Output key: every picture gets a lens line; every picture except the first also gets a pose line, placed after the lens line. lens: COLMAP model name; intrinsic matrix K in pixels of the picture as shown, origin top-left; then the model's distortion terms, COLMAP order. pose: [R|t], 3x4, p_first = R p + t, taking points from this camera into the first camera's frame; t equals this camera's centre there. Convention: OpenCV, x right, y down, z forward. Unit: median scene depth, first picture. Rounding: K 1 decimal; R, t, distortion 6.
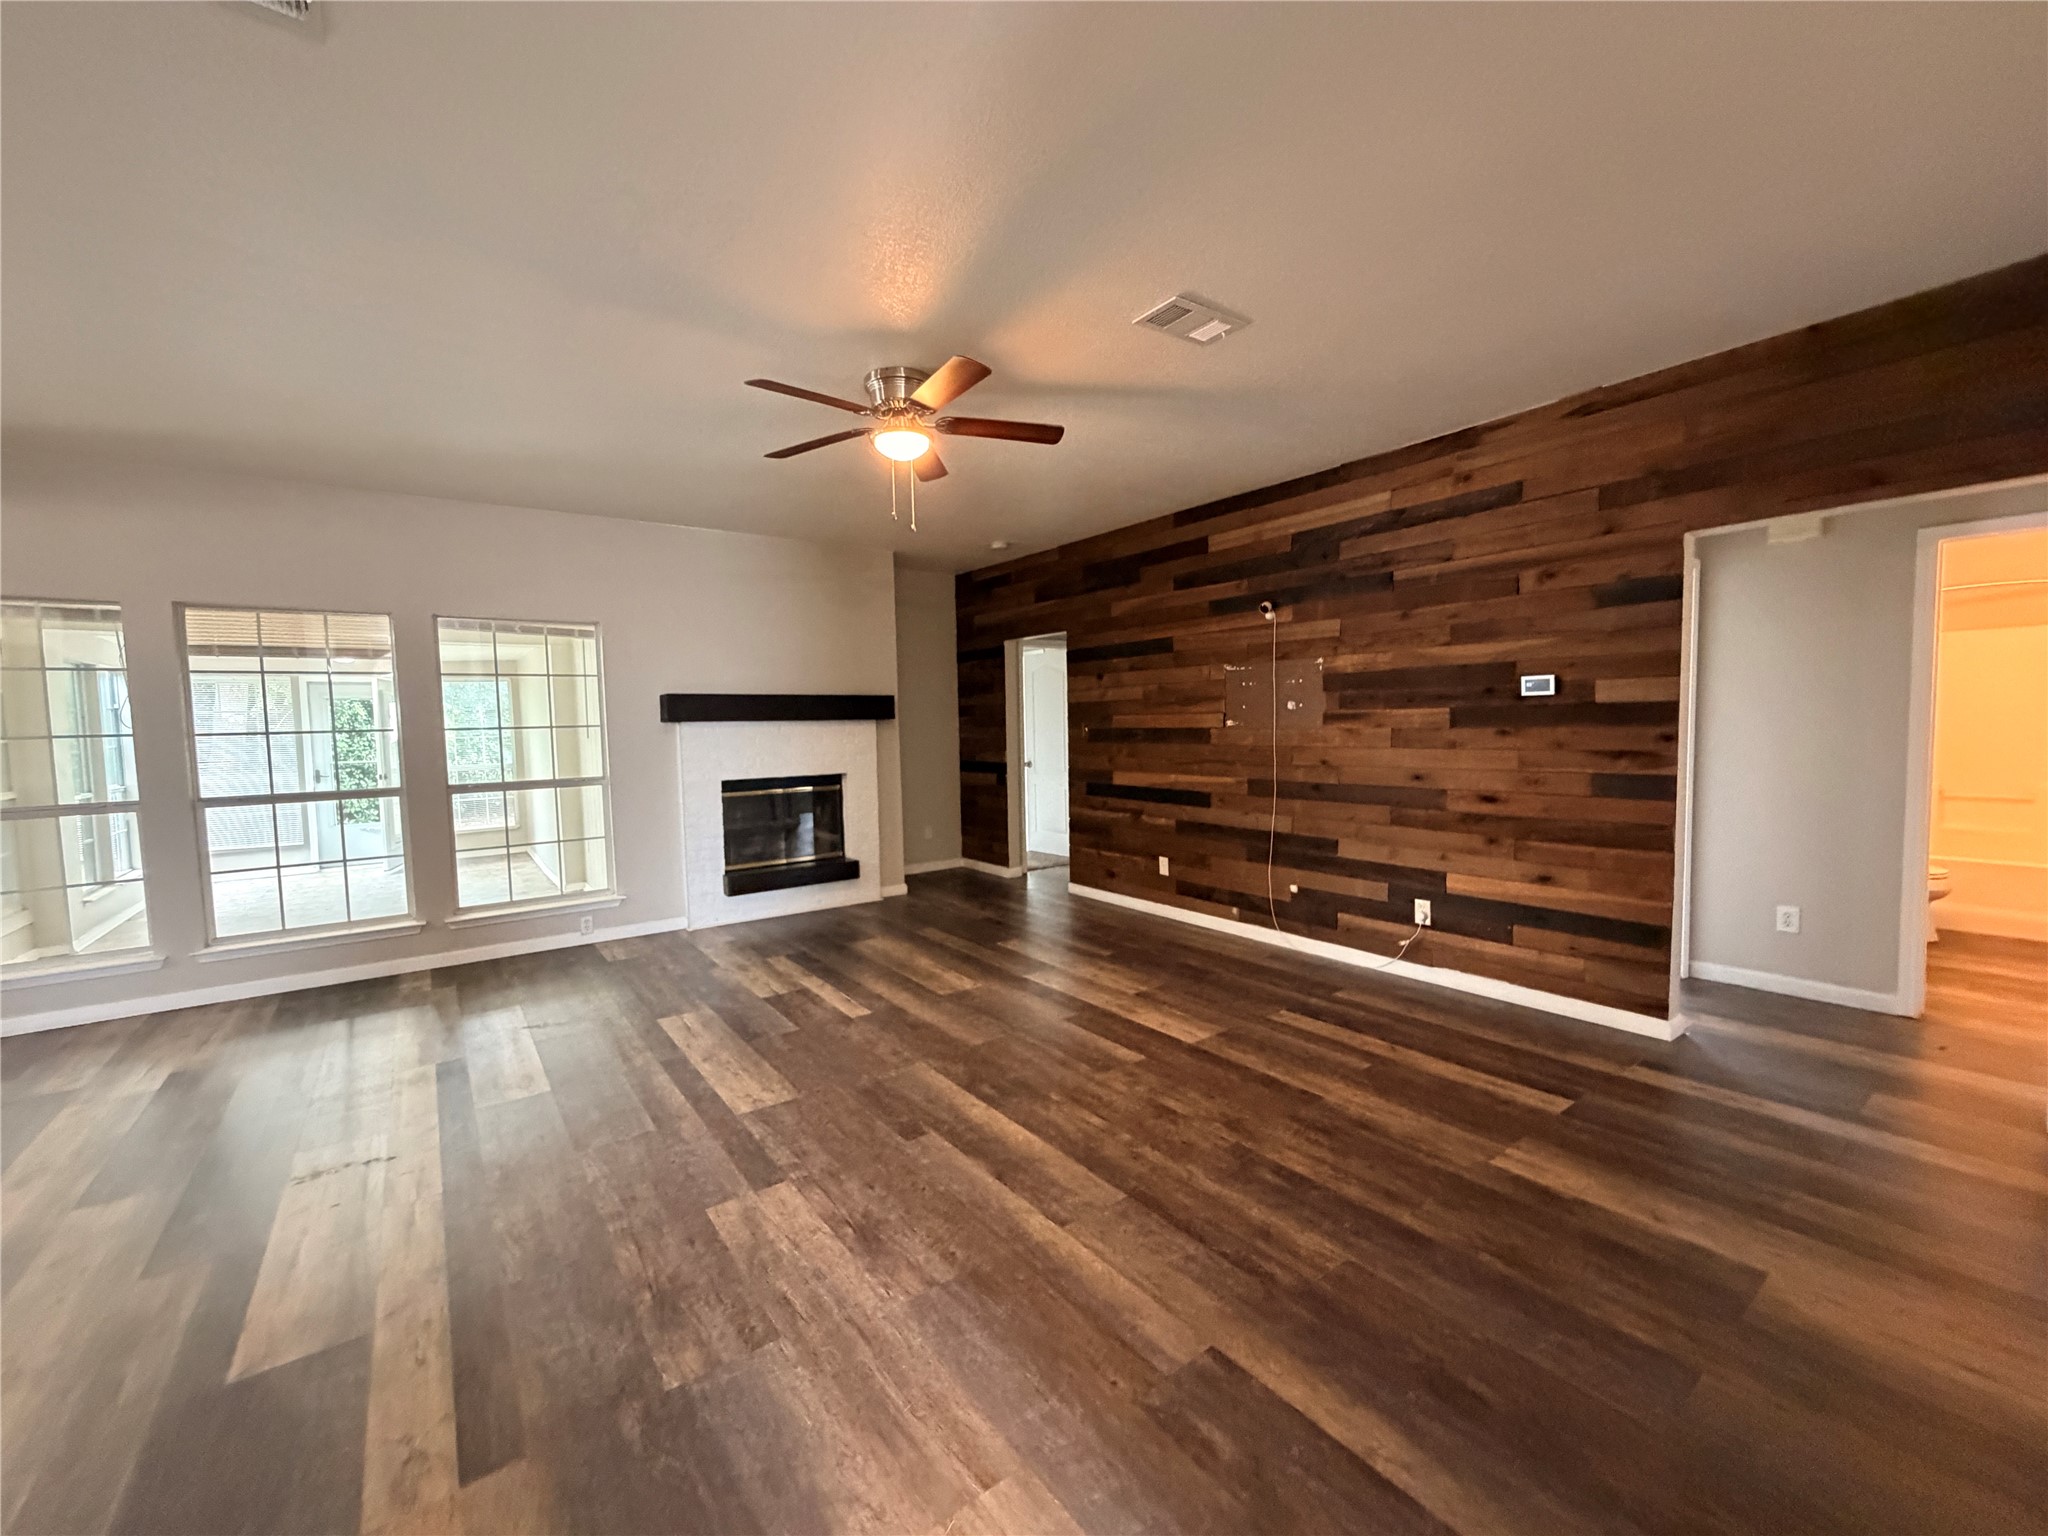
lens RADIAL K [[821.3, 0, 1017.7], [0, 821.3, 770.7], [0, 0, 1]] dist [-0.003608, -0.000127]
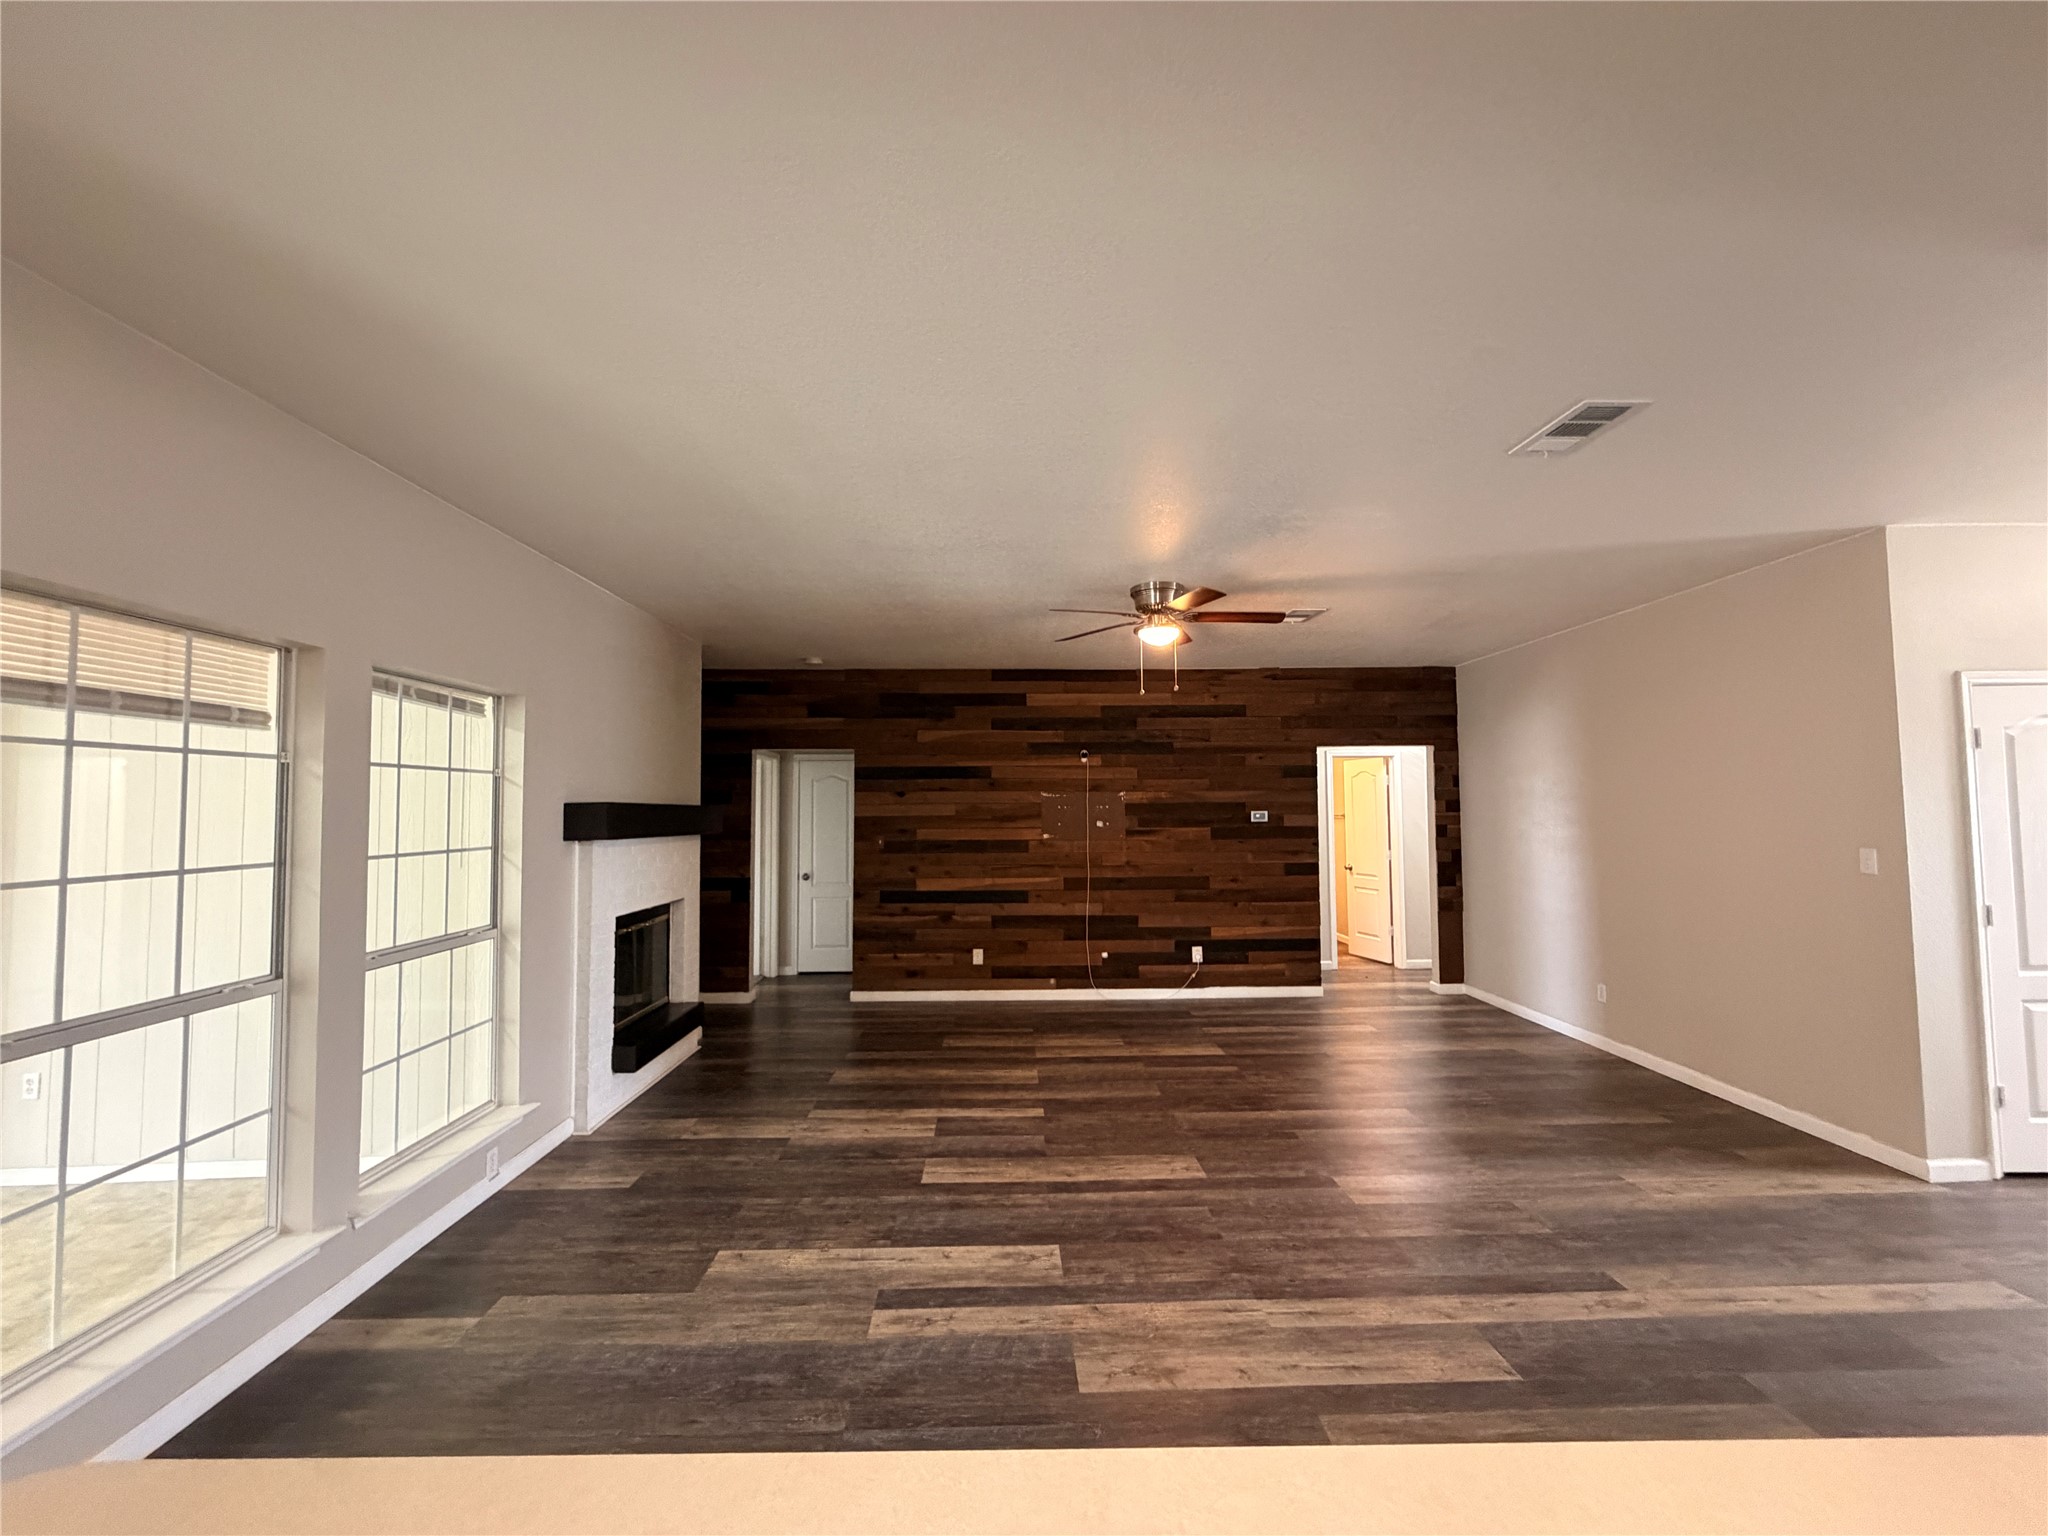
lens RADIAL K [[821.3, 0, 1016.7], [0, 821.3, 772.2], [0, 0, 1]] dist [-0.003608, -0.000127]
pose [[0.571110, 0.054474, 0.819064, -0.940651], [0.044858, 0.994234, -0.097402, -0.037711], [-0.819647, 0.092368, 0.565373, 0.313522]]
